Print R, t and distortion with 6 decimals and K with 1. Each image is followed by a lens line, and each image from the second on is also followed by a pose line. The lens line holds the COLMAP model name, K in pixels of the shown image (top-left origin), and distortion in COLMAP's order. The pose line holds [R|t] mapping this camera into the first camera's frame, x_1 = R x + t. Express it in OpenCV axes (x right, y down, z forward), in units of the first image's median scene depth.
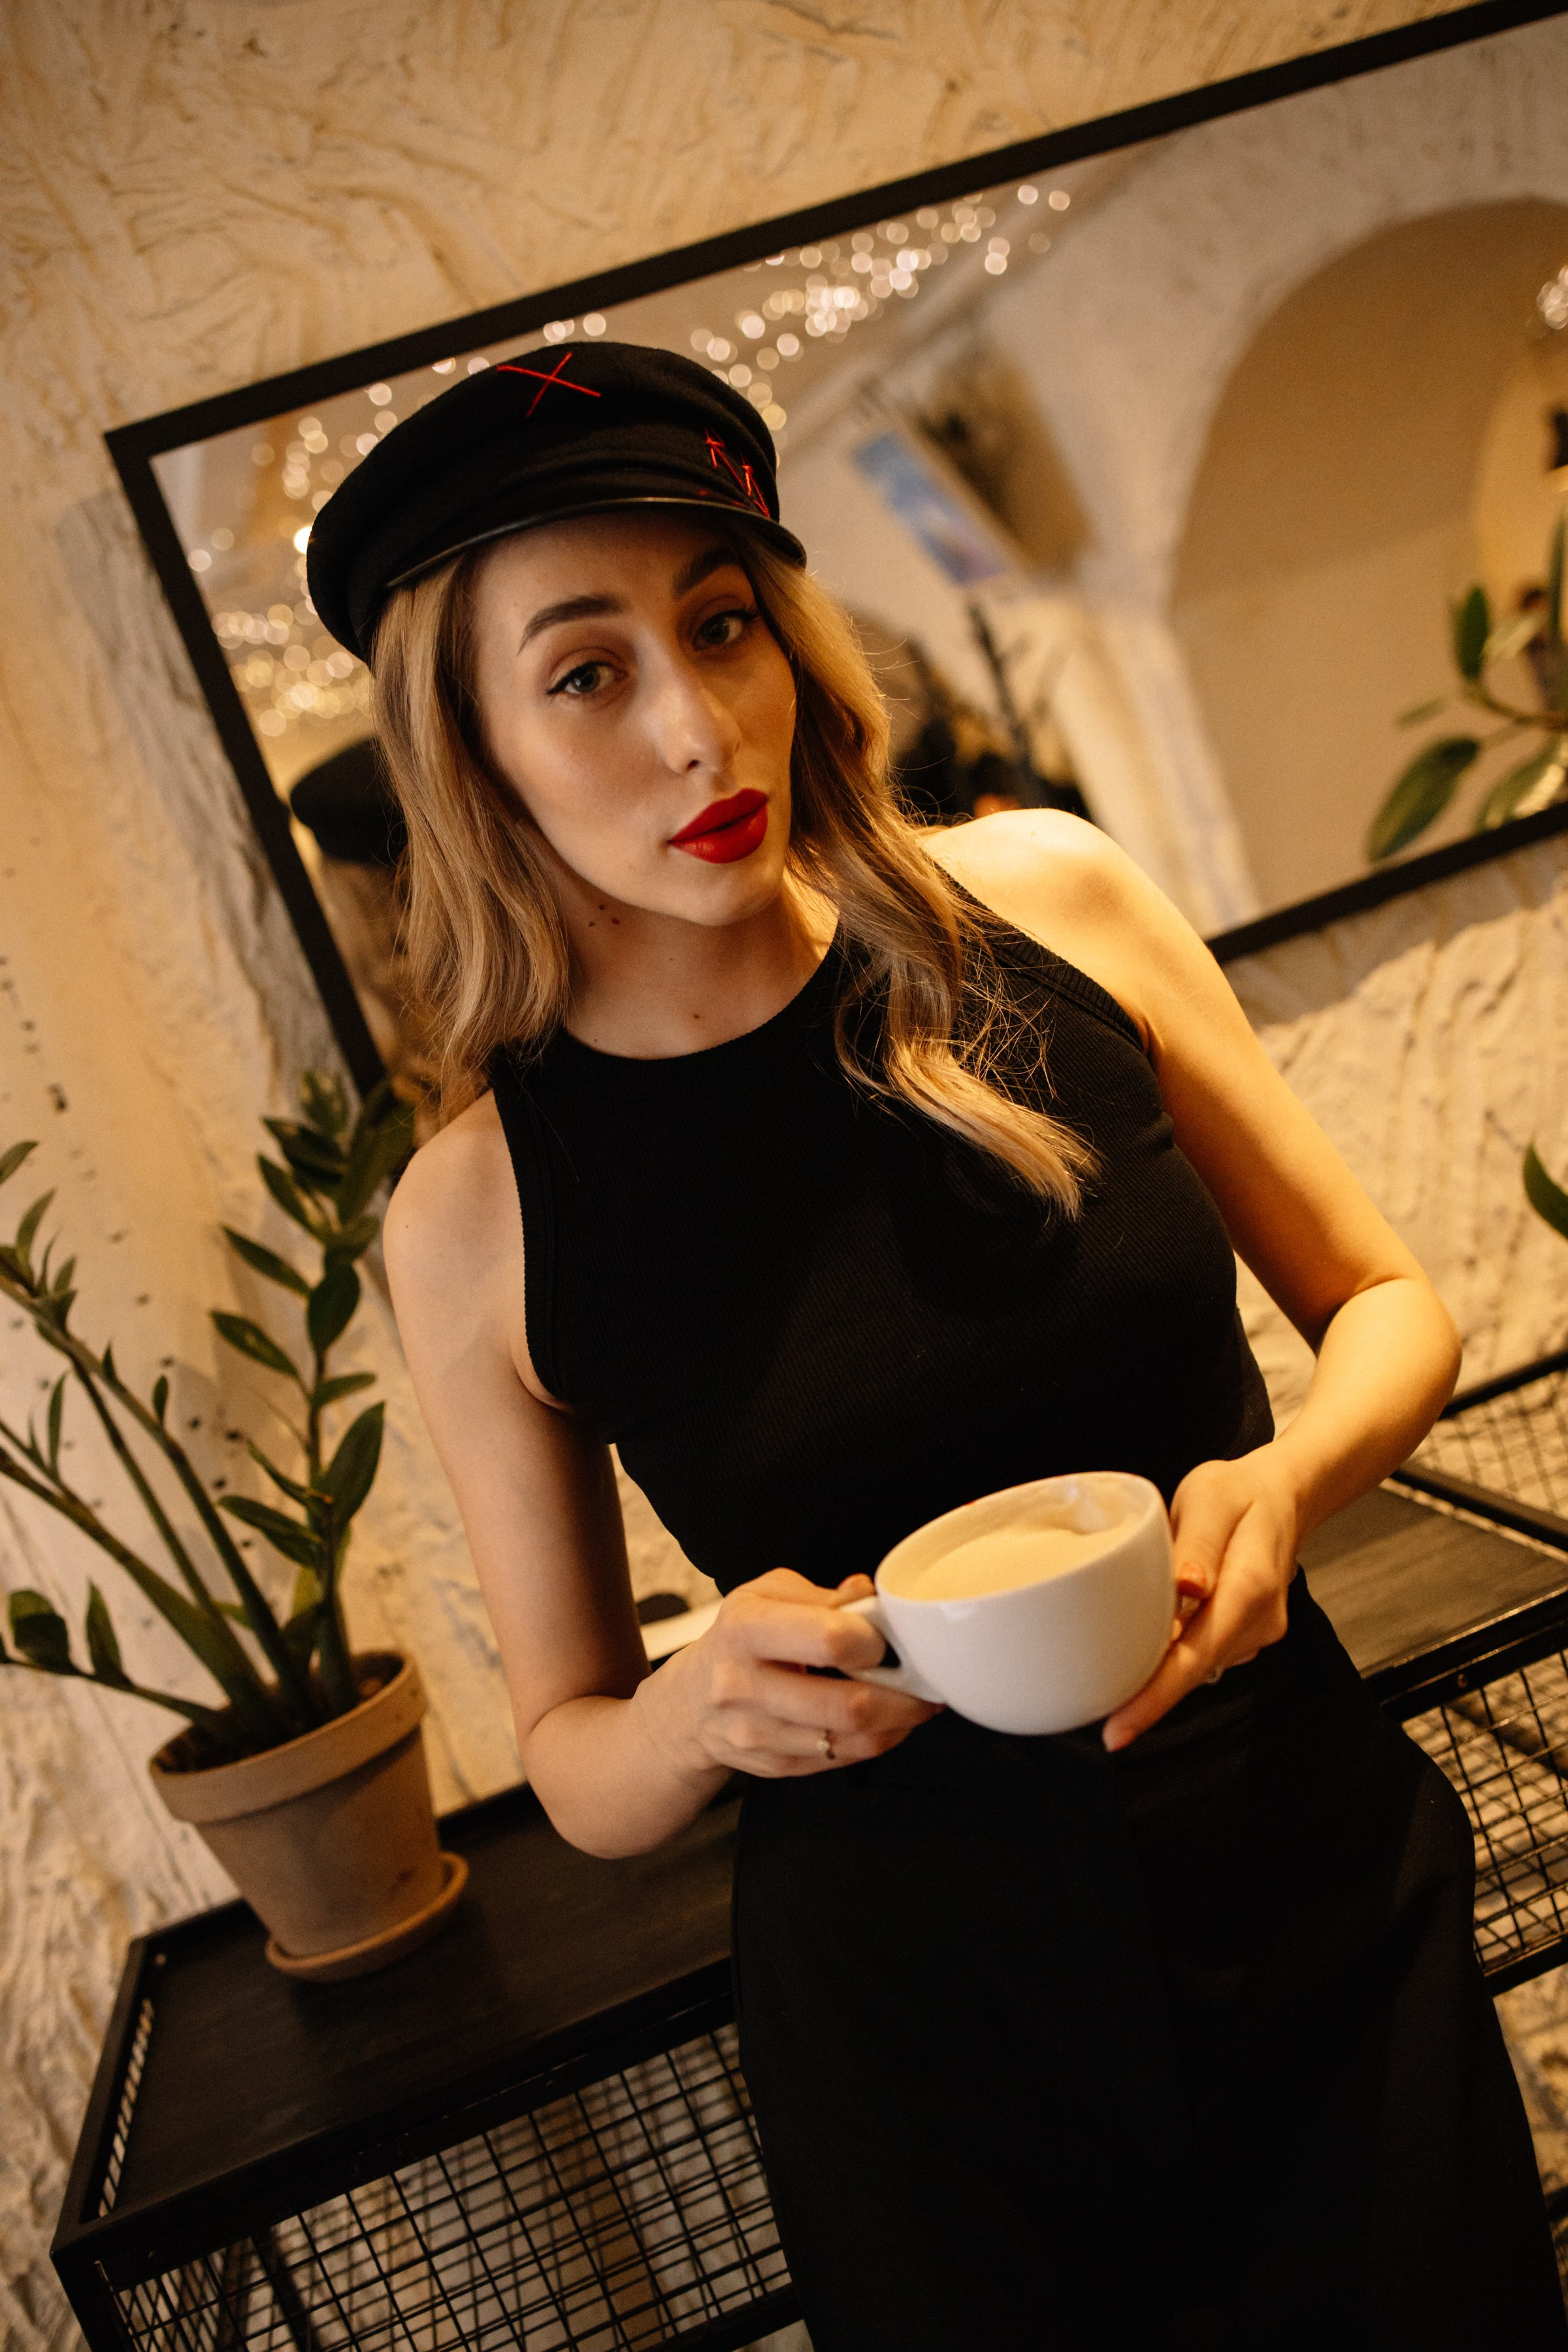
lens RADIAL K [[2406.7, 0, 784.0], [0, 2406.7, 1176.0], [0, 0, 1]] dist [-0.081658, 0.022154]
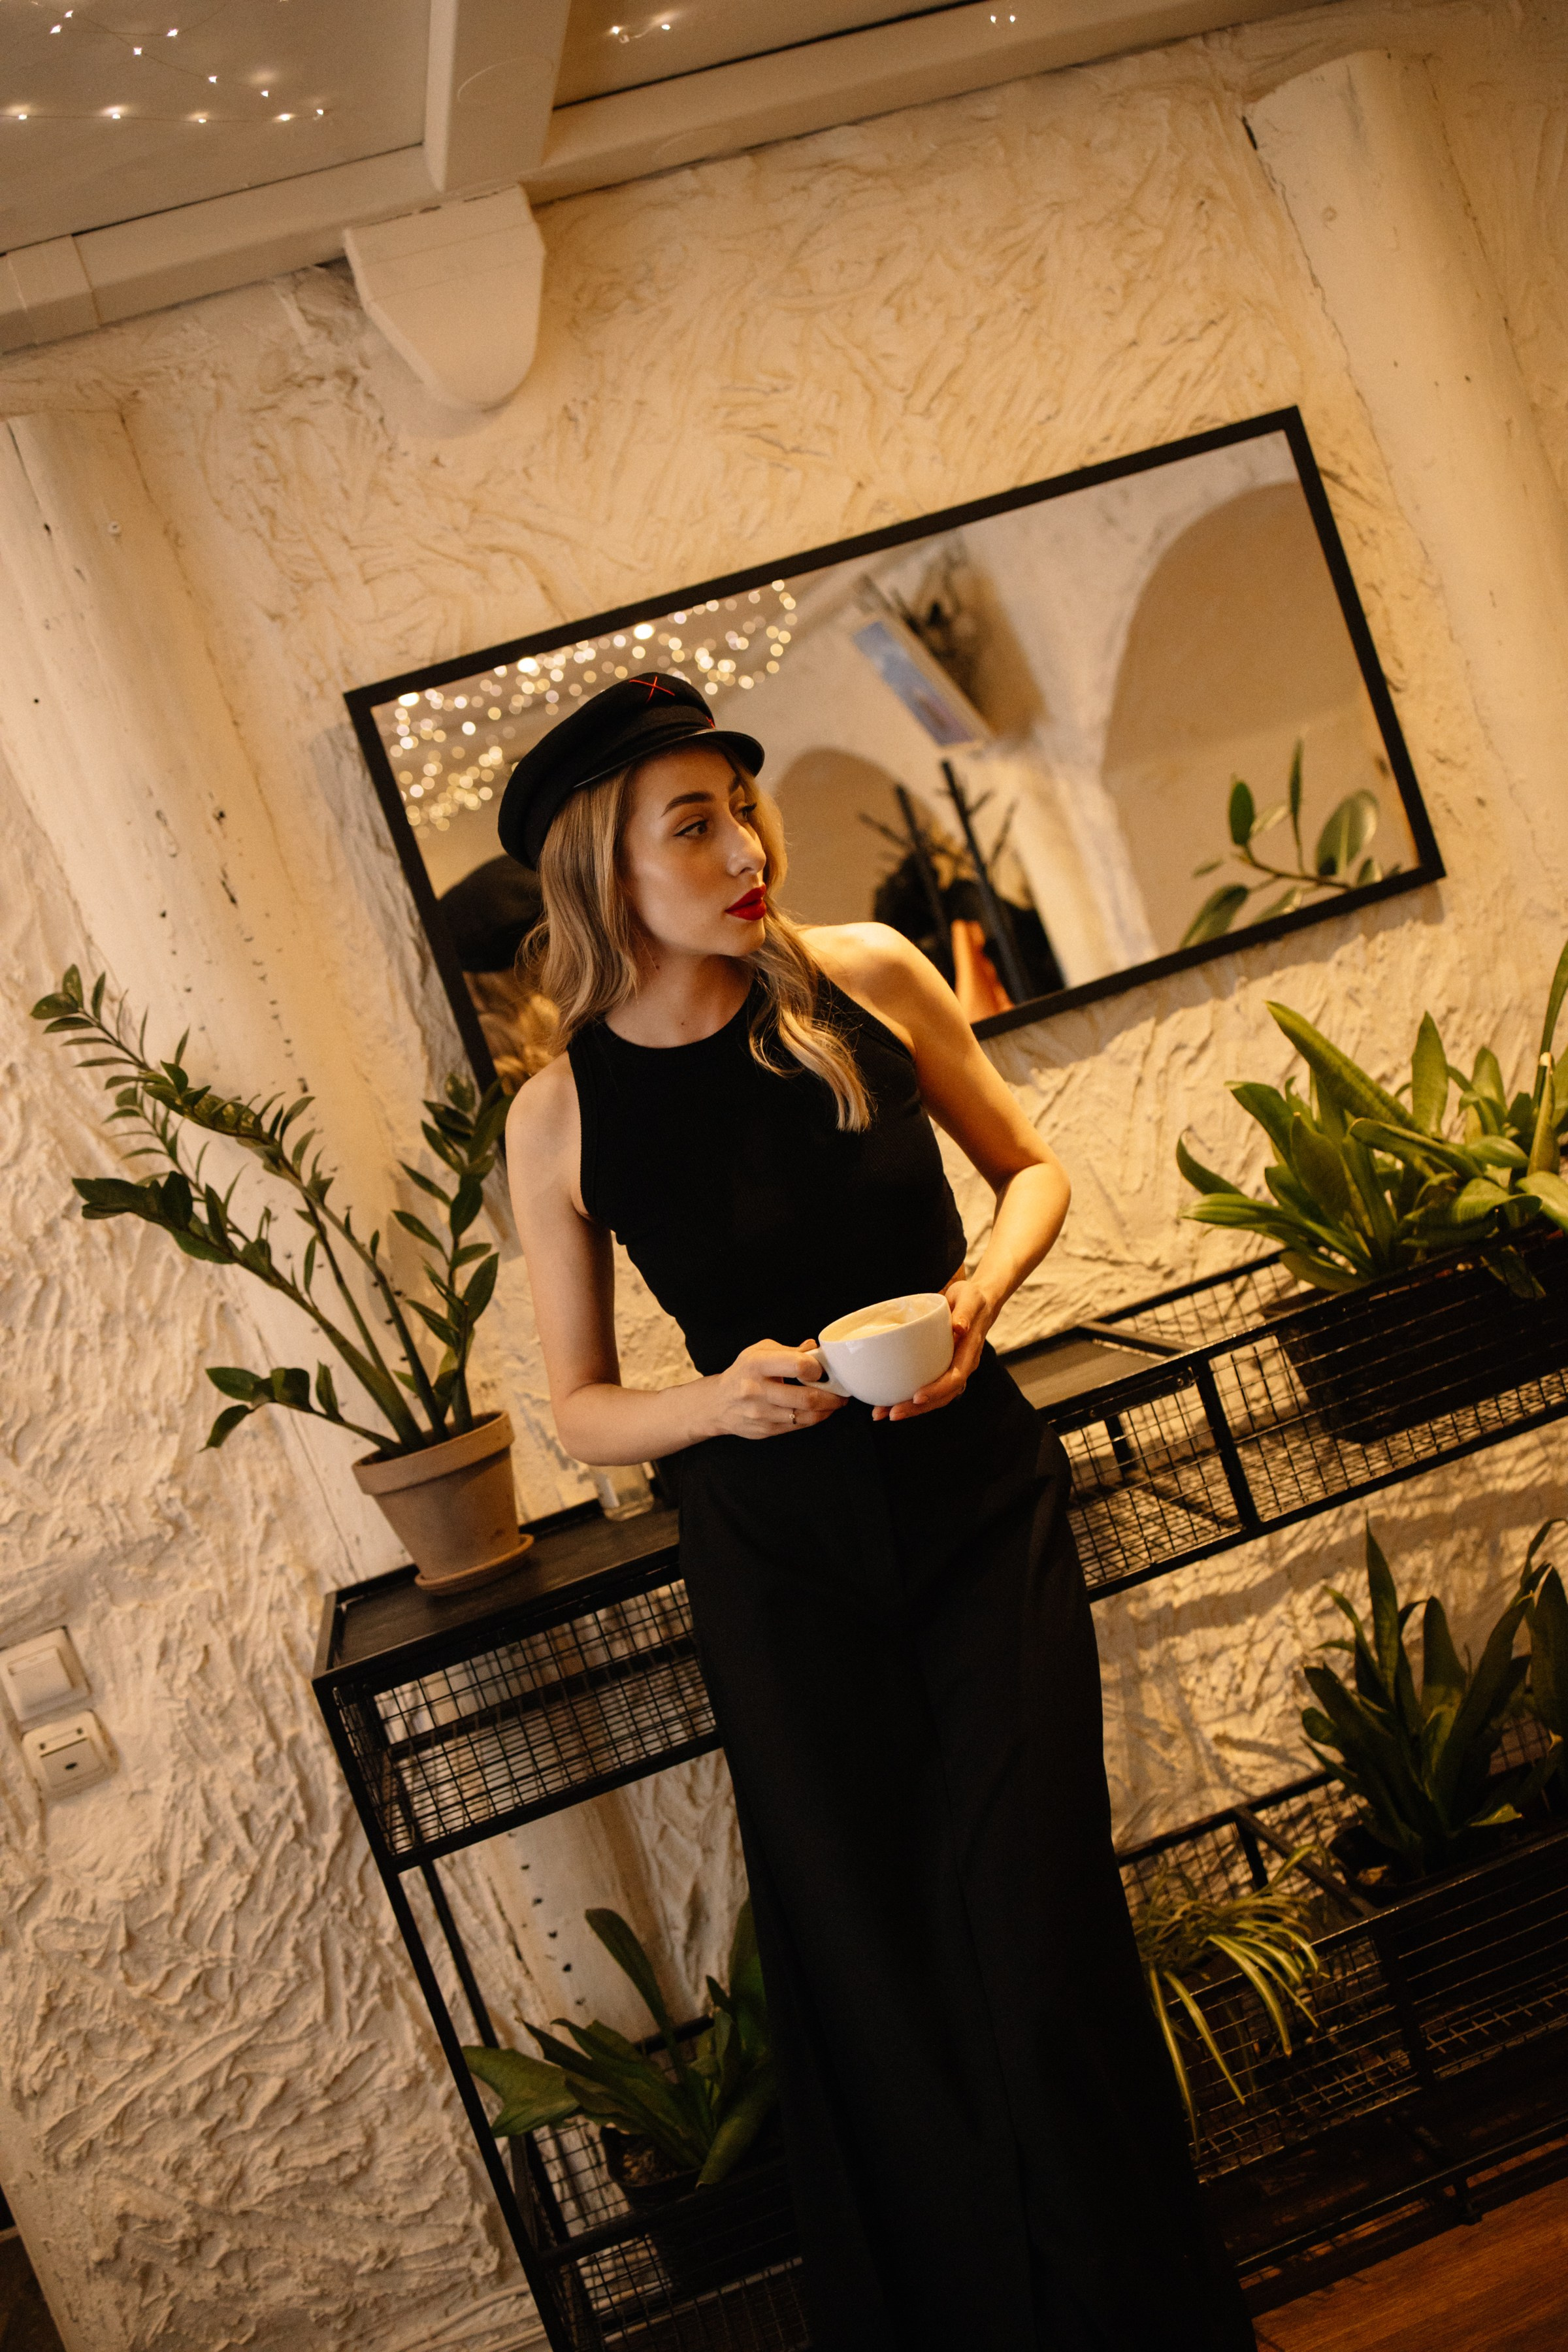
lens RADIAL K [[2406.7, 0, 784.0], [0, 2406.7, 1176.0], [0, 0, 1]] dist [-0.081658, 0.022154]
pose [[0.999528, 0.026491, -0.015551, 0.059633], [-0.027191, 0.998541, -0.046651, 0.097218], [0.014293, 0.047051, 0.998790, -0.652020]]
